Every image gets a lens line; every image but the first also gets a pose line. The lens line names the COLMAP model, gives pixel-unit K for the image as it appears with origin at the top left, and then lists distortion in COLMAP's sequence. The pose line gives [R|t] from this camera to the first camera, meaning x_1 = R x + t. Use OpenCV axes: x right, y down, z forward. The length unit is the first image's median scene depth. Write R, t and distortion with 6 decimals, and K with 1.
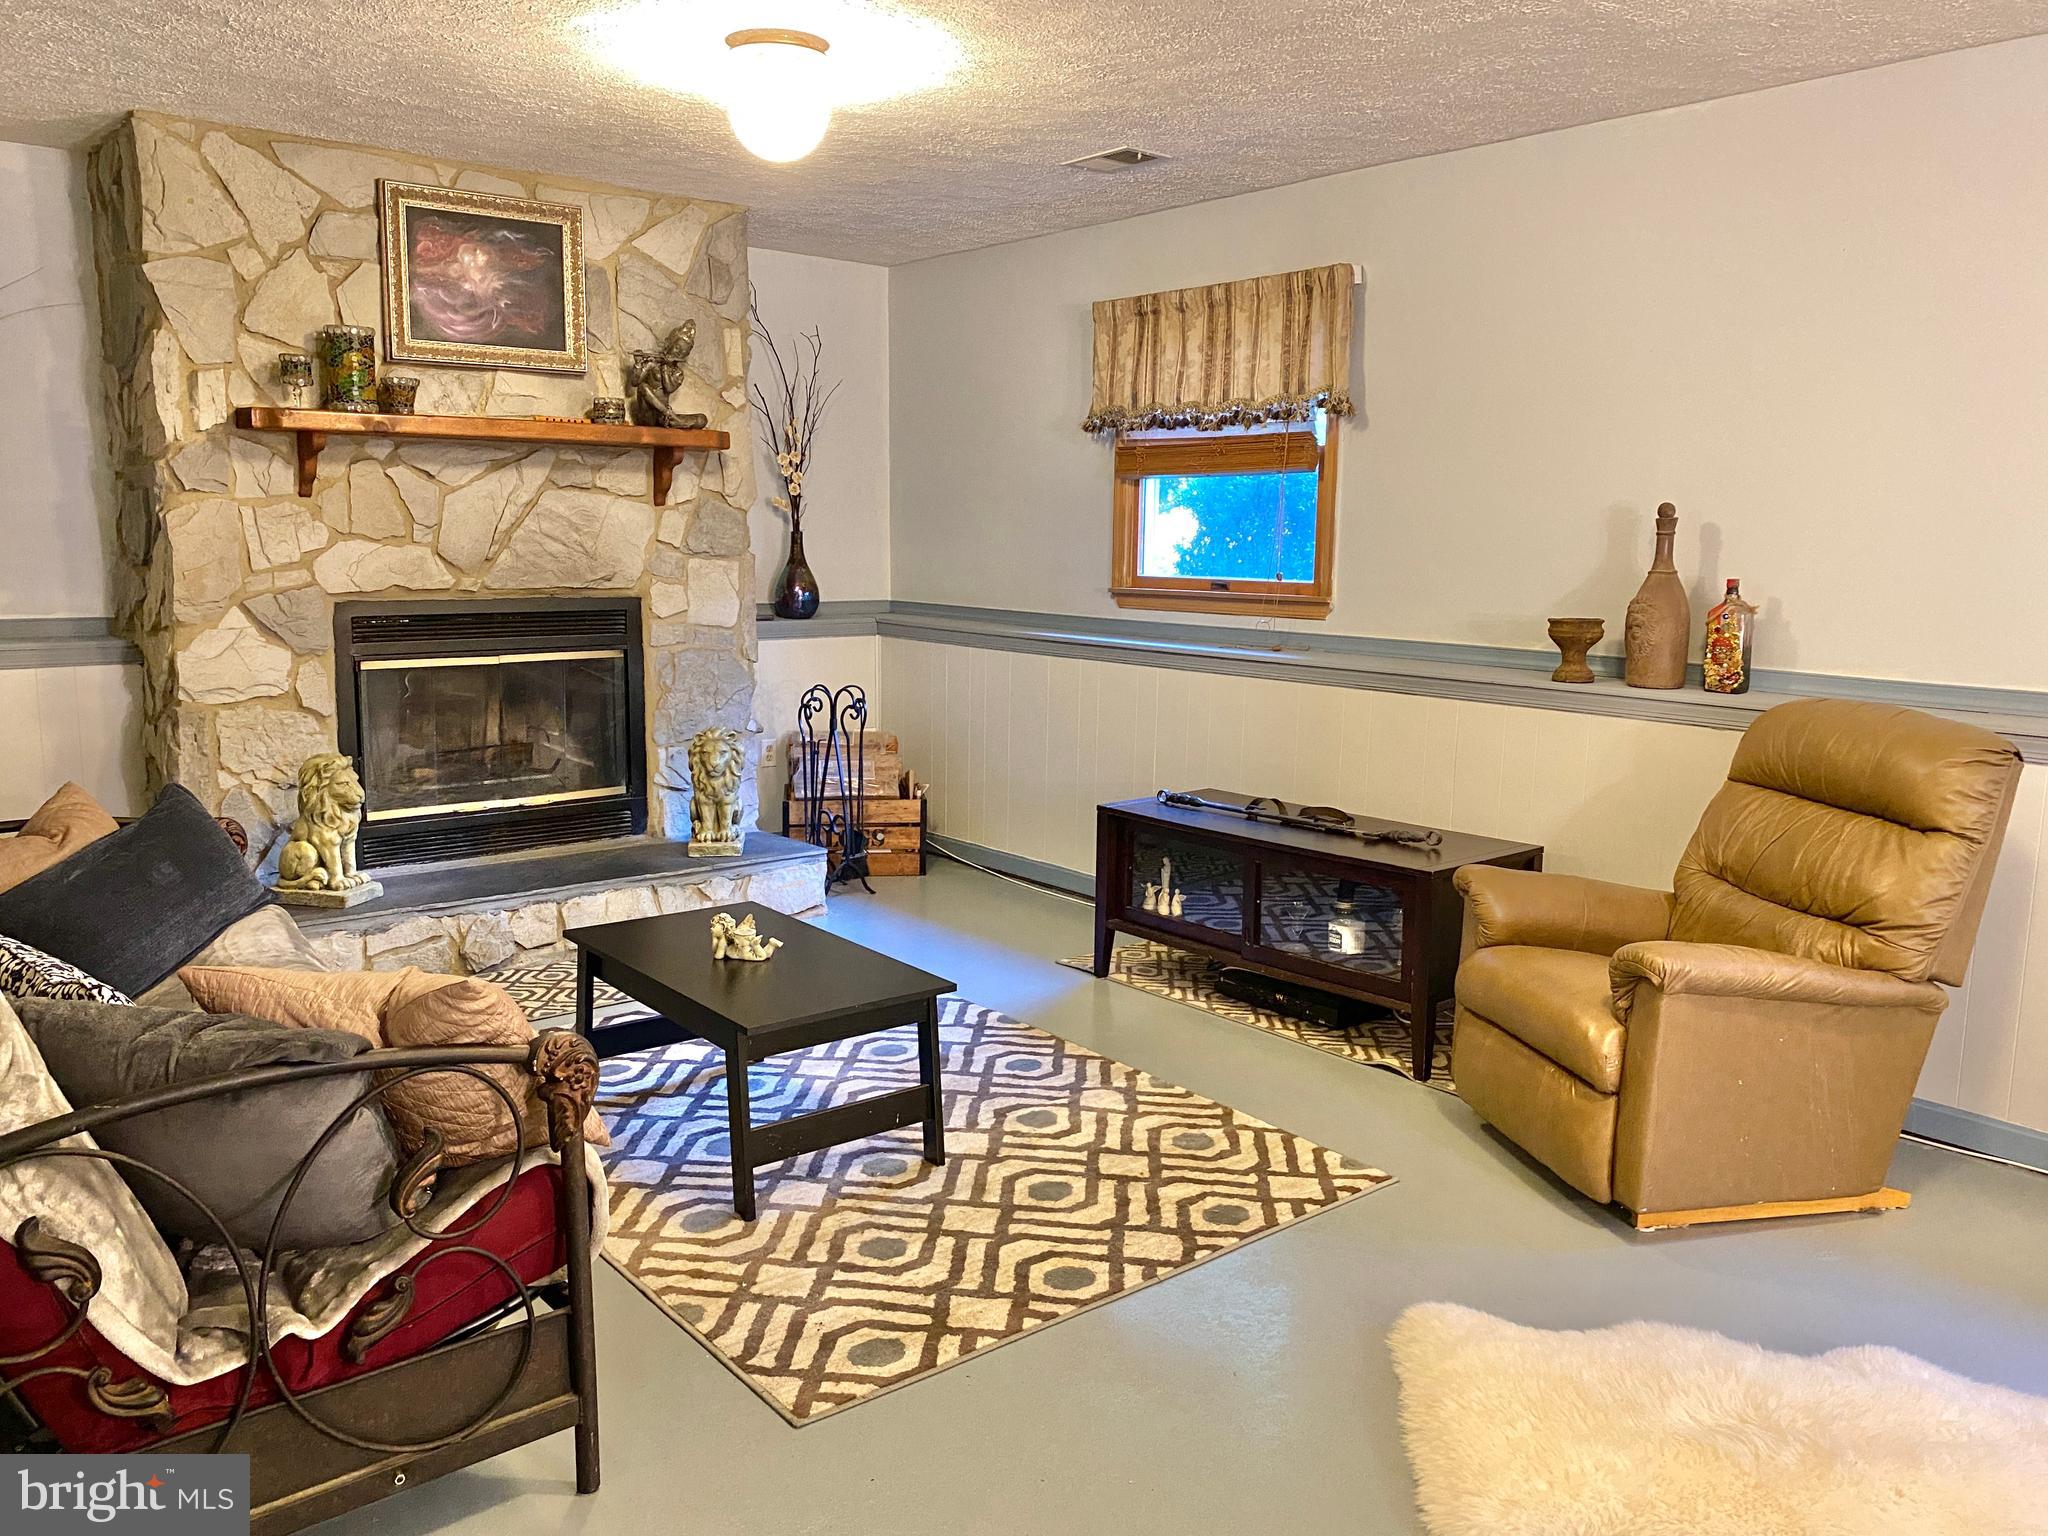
lens RADIAL K [[1562.9, 0, 1015.9], [0, 1562.9, 759.8], [0, 0, 1]] dist [0.040862, -0.045386]
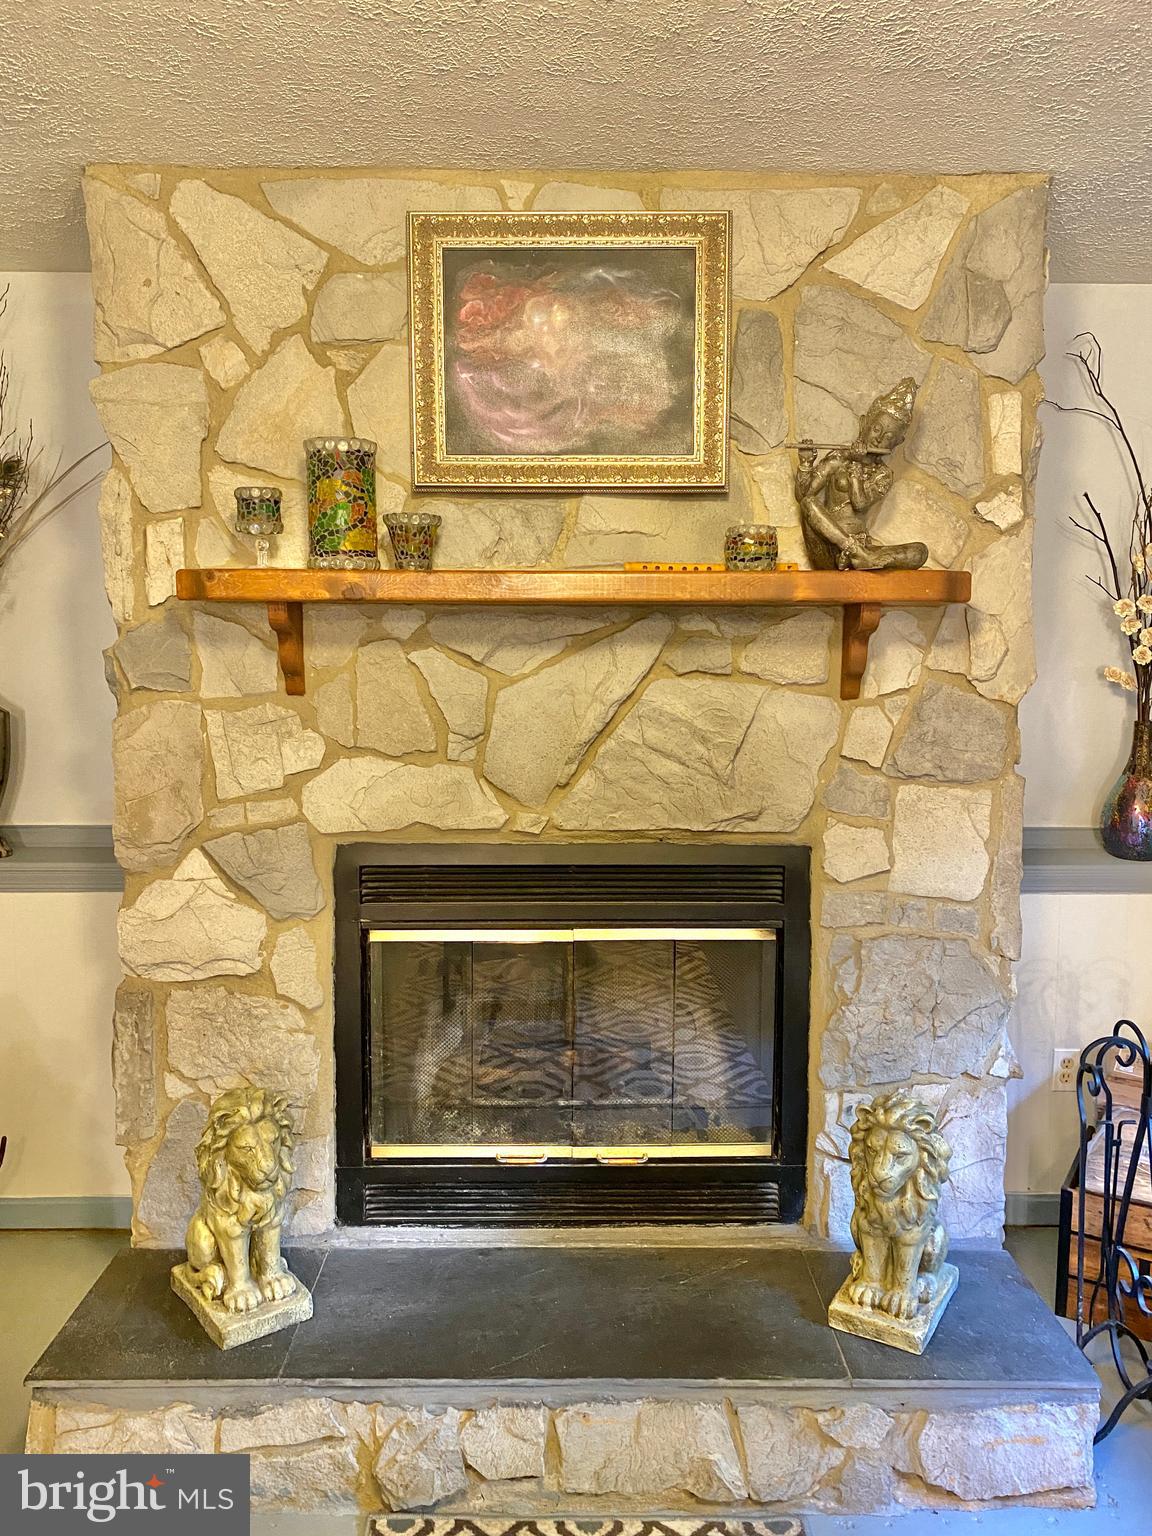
lens RADIAL K [[1172.2, 0, 588.0], [0, 1172.2, 760.5], [0, 0, 1]] dist [0.040862, -0.045386]
pose [[0.783905, 0.058554, -0.618114, -0.029369], [-0.087027, 0.996077, -0.016011, -0.137147], [0.614752, 0.066344, 0.785925, 0.654983]]
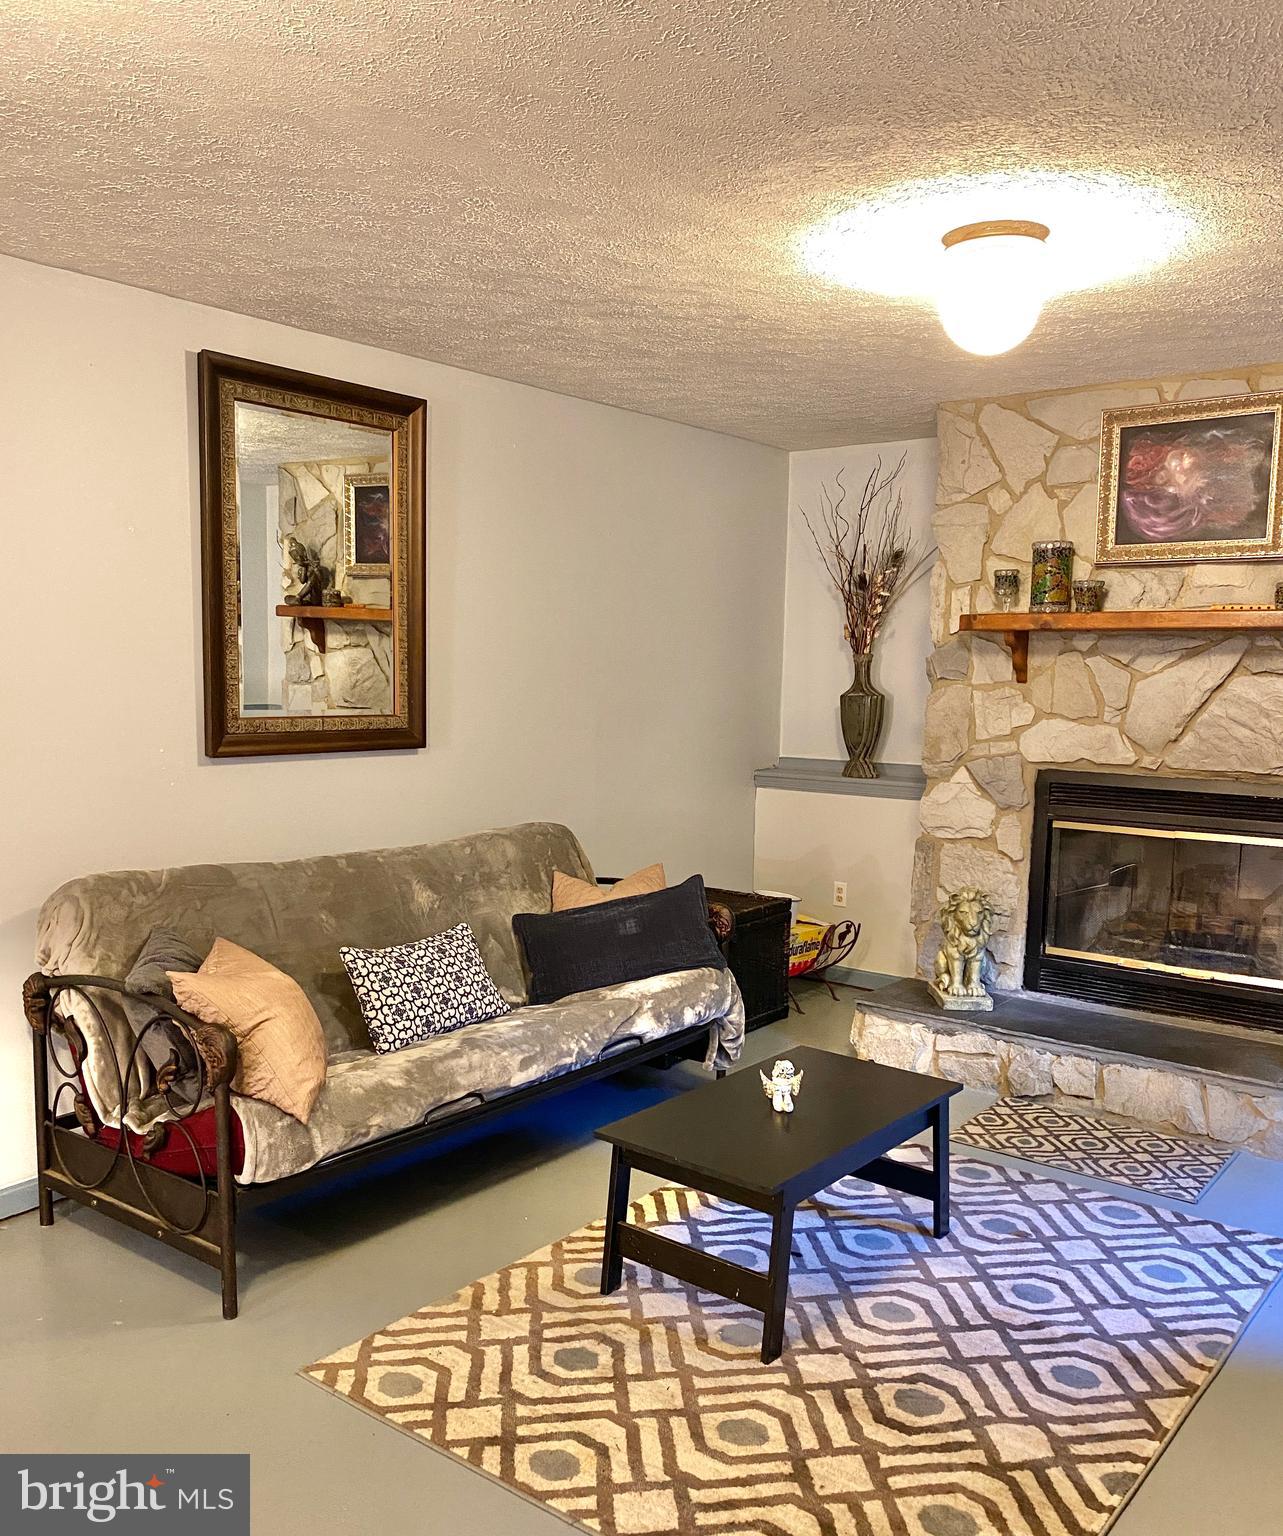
lens RADIAL K [[1307.6, 0, 640.4], [0, 1307.6, 848.5], [0, 0, 1]] dist [0.046754, -0.051303]
pose [[0.221433, 0.134026, -0.965922, 0.482706], [-0.154254, 0.982854, 0.101013, -0.094275], [0.962898, 0.126630, 0.238310, 0.466970]]
